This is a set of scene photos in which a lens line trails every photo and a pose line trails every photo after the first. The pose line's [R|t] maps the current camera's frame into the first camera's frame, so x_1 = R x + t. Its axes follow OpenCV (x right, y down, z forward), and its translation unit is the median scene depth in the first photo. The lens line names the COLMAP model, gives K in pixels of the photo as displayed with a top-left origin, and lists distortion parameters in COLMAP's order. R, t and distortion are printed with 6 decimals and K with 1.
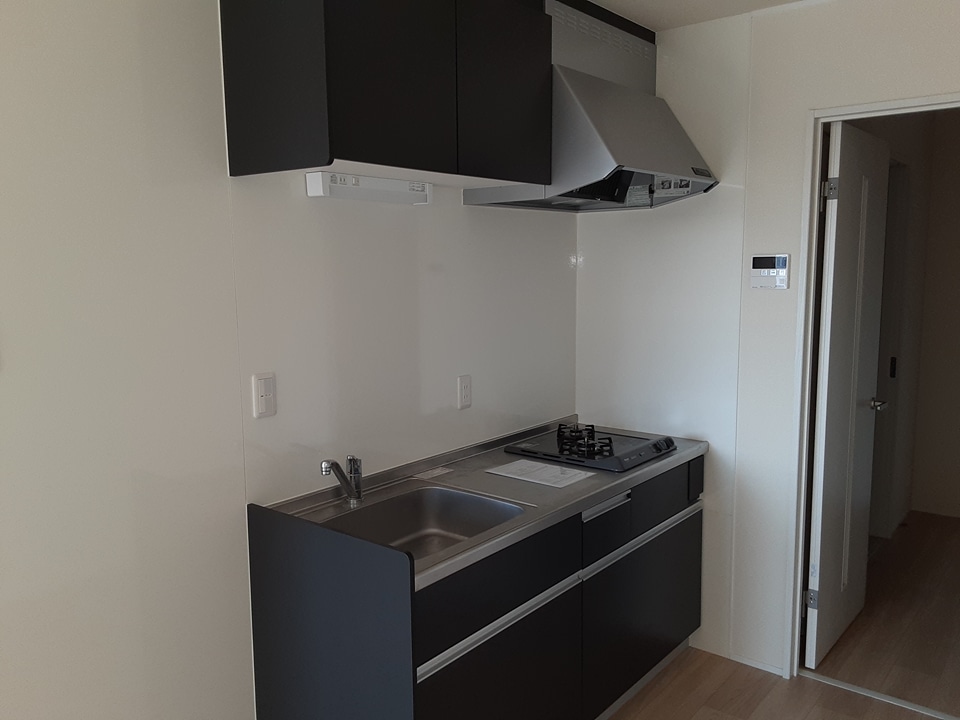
lens RADIAL K [[783.9, 0, 474.7], [0, 783.9, 360.3], [0, 0, 1]] dist [0.091075, -0.097222]
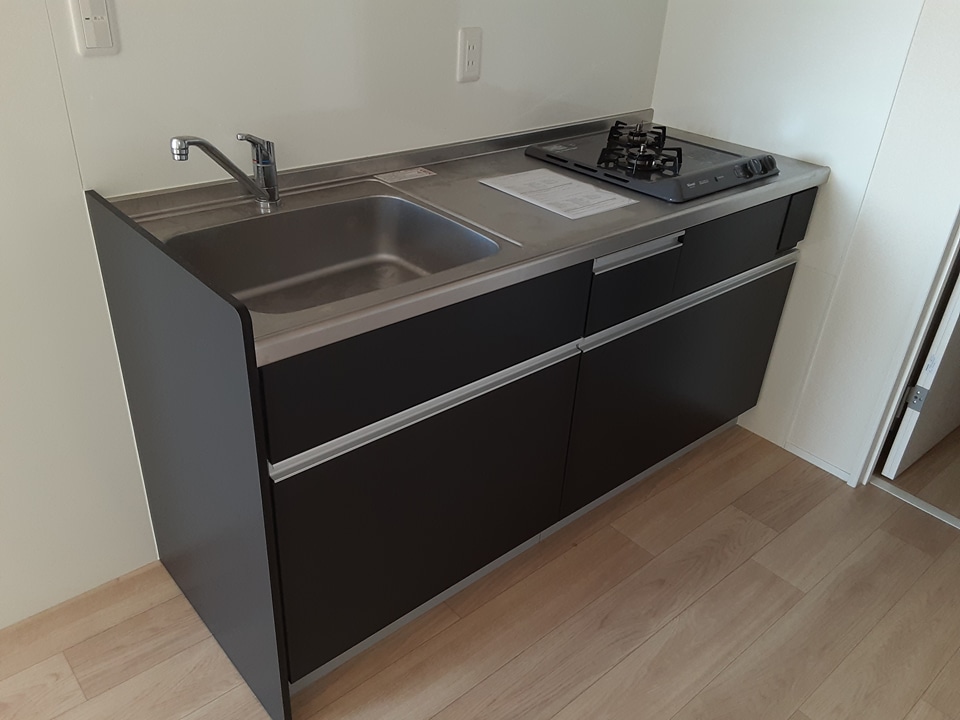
lens RADIAL K [[783.9, 0, 486.8], [0, 783.9, 364.8], [0, 0, 1]] dist [0.091075, -0.097222]
pose [[0.984609, 0.136477, -0.109173, 0.112165], [-0.084424, 0.918360, 0.386636, 0.019650], [0.153027, -0.371469, 0.915748, 0.286633]]
